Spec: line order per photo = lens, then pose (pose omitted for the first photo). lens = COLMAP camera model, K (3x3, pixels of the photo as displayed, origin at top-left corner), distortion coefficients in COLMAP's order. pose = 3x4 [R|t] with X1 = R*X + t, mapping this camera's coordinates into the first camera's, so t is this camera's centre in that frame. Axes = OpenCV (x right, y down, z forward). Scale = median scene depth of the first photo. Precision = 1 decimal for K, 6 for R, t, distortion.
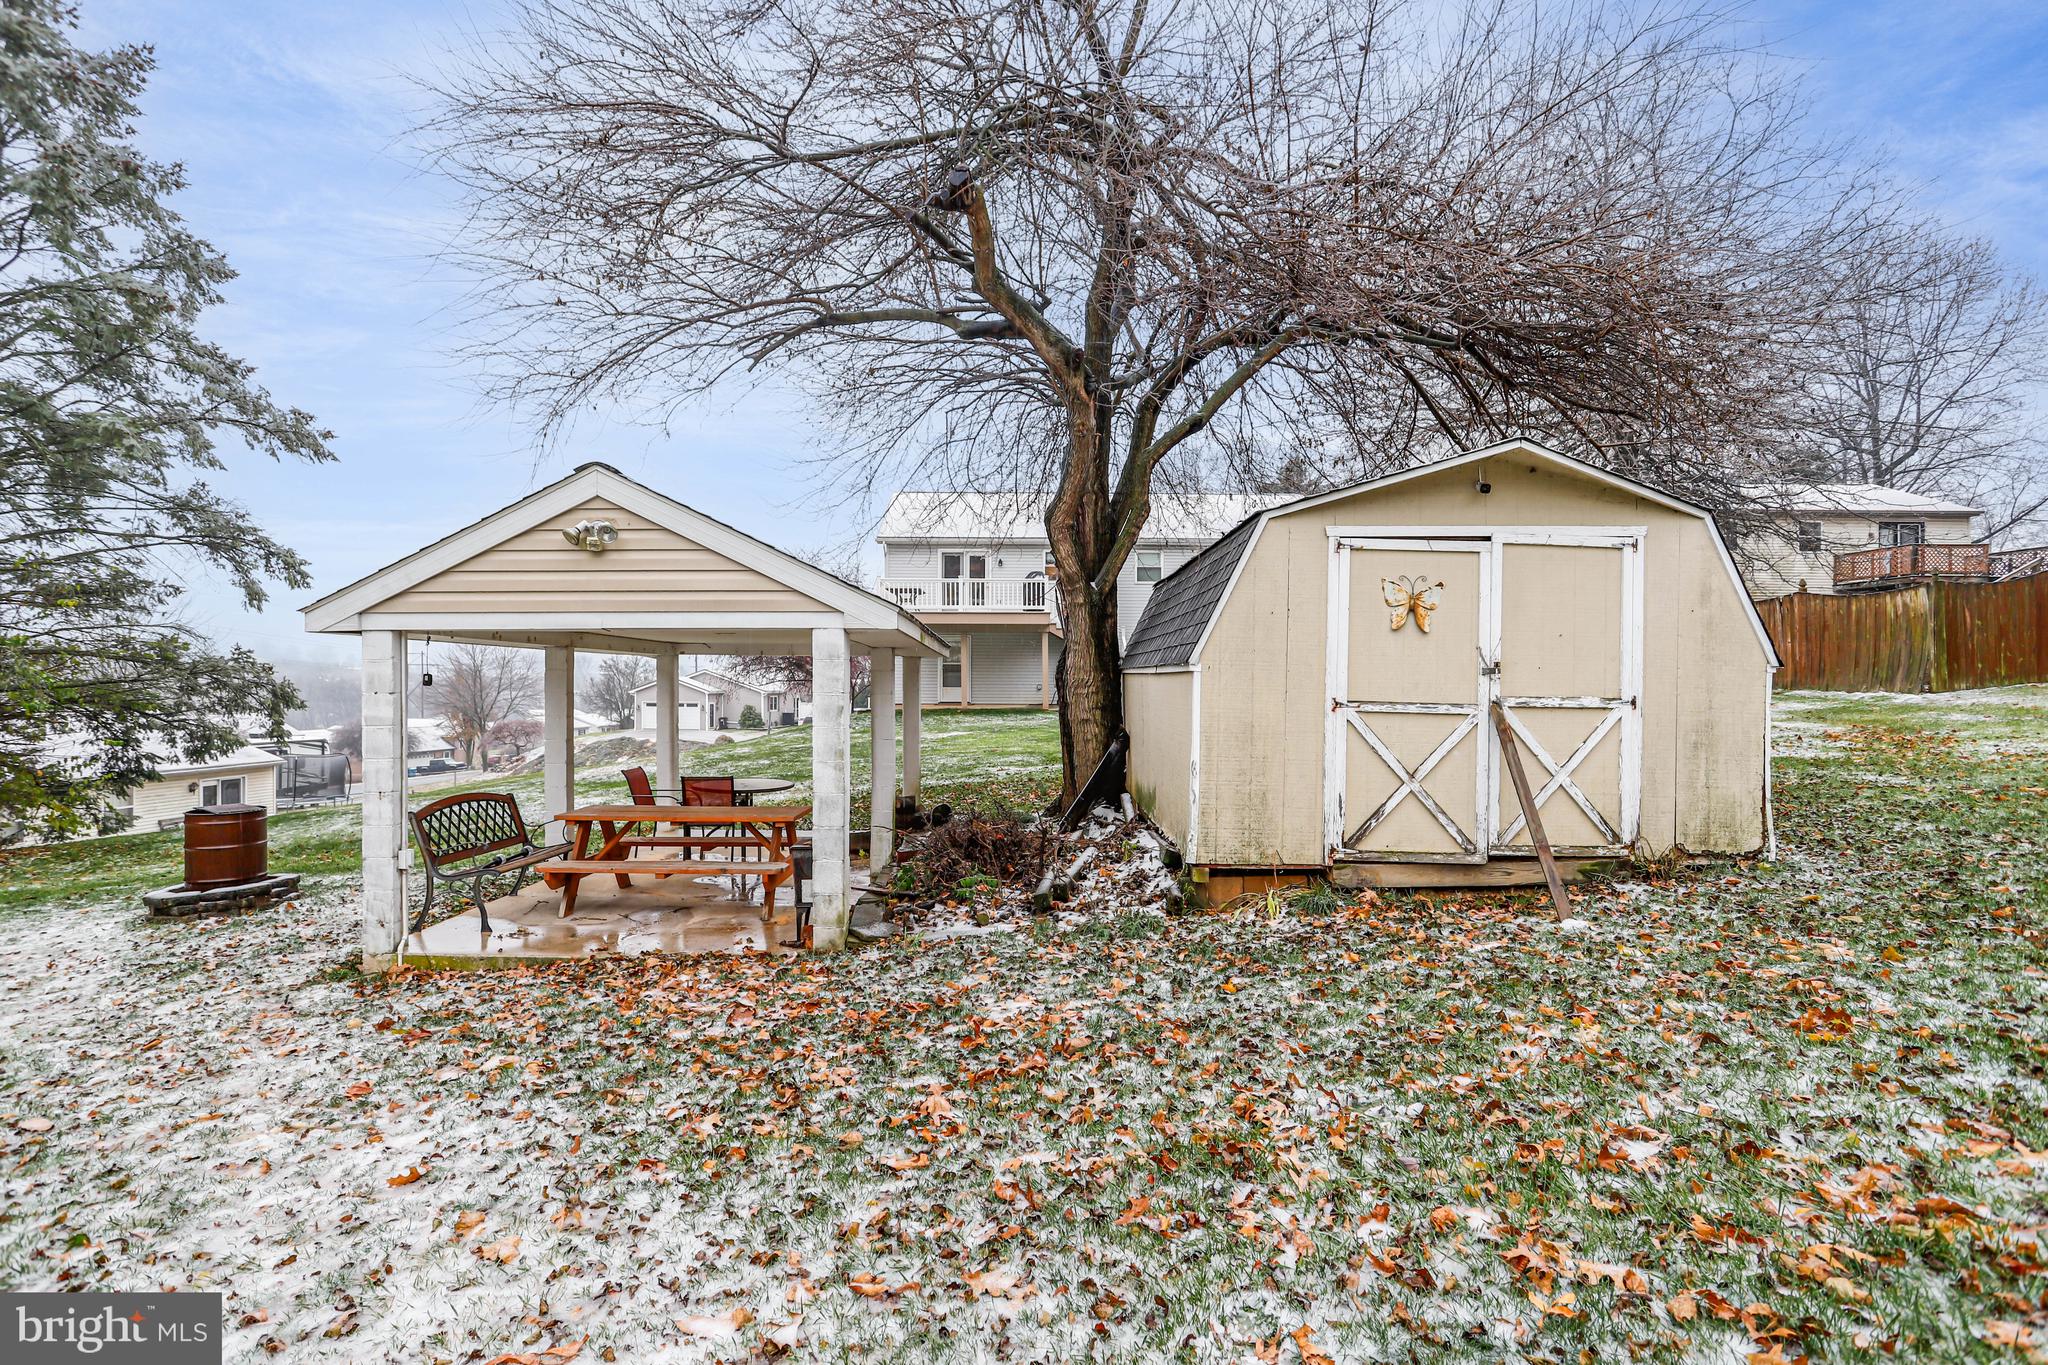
lens RADIAL K [[996.5, 0, 1024.0], [0, 996.5, 682.5], [0, 0, 1]] dist [-0.002608, -0.000817]
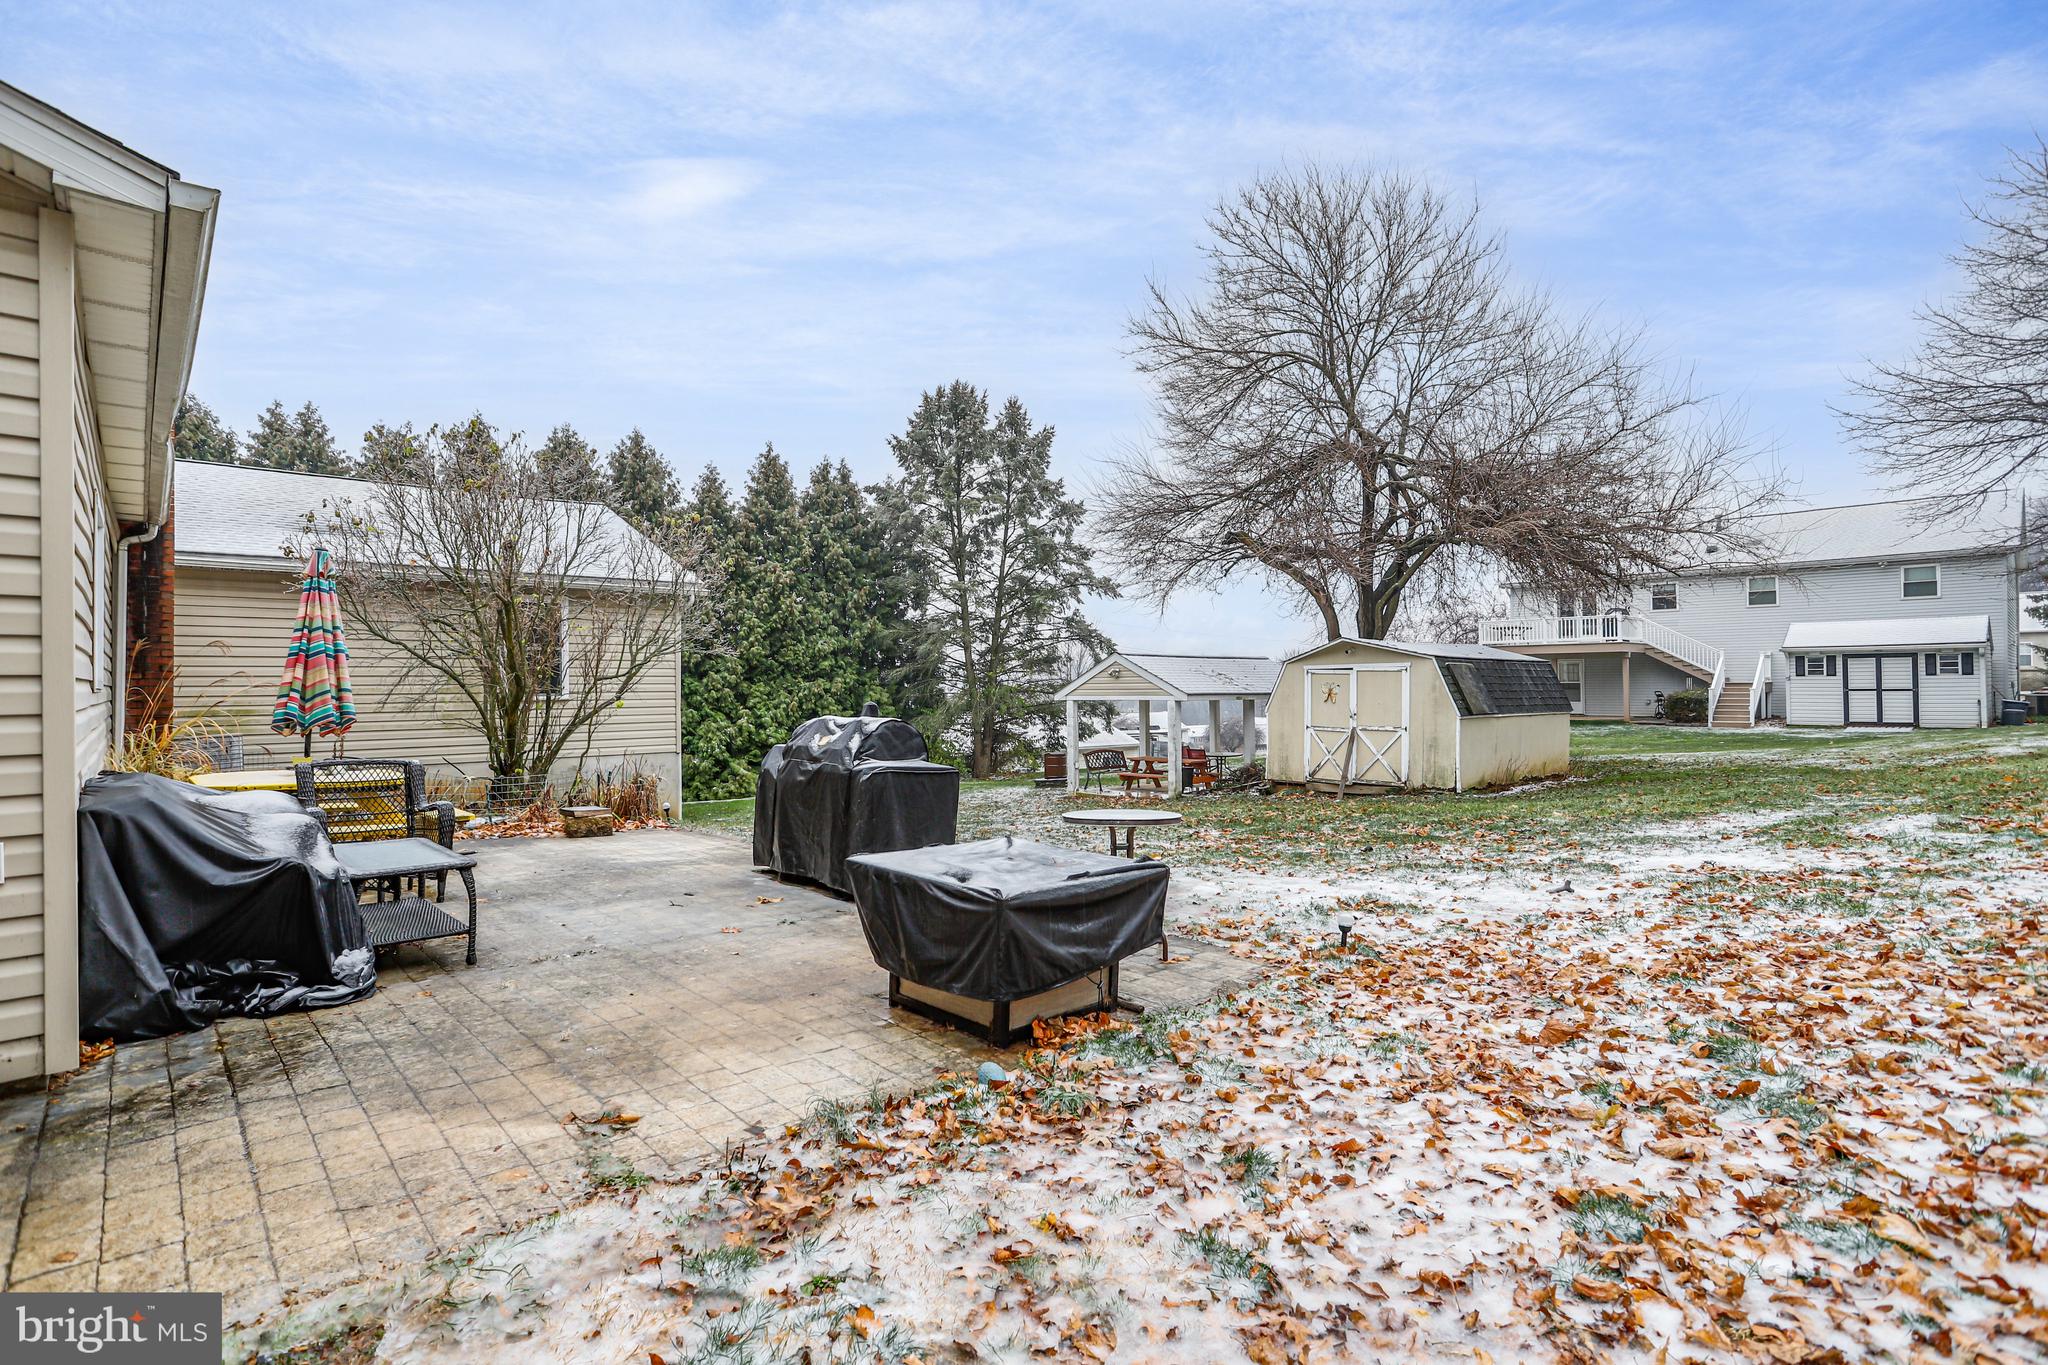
lens RADIAL K [[996.5, 0, 1024.0], [0, 996.5, 682.5], [0, 0, 1]] dist [-0.002608, -0.000817]
pose [[0.686845, -0.004820, -0.726788, 0.682236], [0.000611, 0.999981, -0.006054, -0.032923], [0.726804, 0.003714, 0.686835, -0.580641]]
